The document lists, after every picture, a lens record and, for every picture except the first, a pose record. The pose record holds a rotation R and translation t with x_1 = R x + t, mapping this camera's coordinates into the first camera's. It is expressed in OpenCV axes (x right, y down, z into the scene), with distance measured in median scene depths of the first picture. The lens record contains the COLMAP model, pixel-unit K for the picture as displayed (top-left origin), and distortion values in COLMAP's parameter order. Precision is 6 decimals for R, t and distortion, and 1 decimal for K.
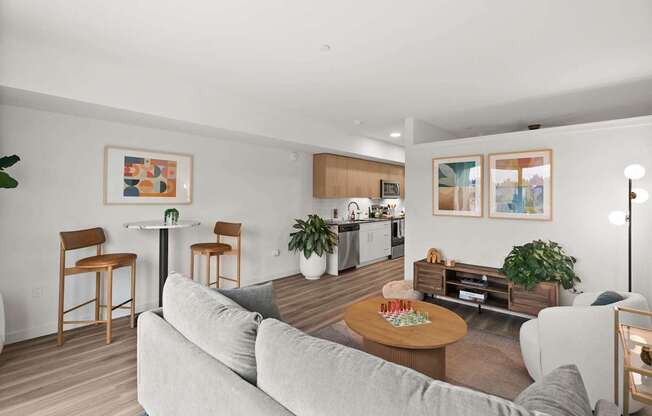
lens RADIAL K [[304.5, 0, 340.1], [0, 304.5, 191.3], [0, 0, 1]] dist [0.001956, 0.000056]
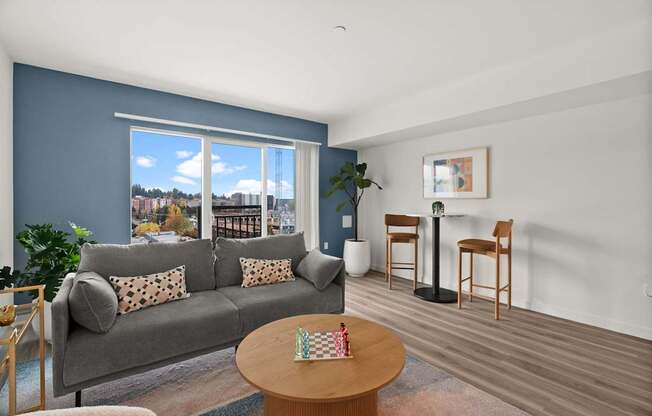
lens RADIAL K [[304.5, 0, 327.0], [0, 304.5, 208.1], [0, 0, 1]] dist [0.001956, 0.000056]
pose [[-0.215082, 0.007710, -0.976566, 0.577442], [0.009318, 0.999940, 0.005842, 0.065583], [0.976552, -0.007843, -0.215140, 0.766770]]
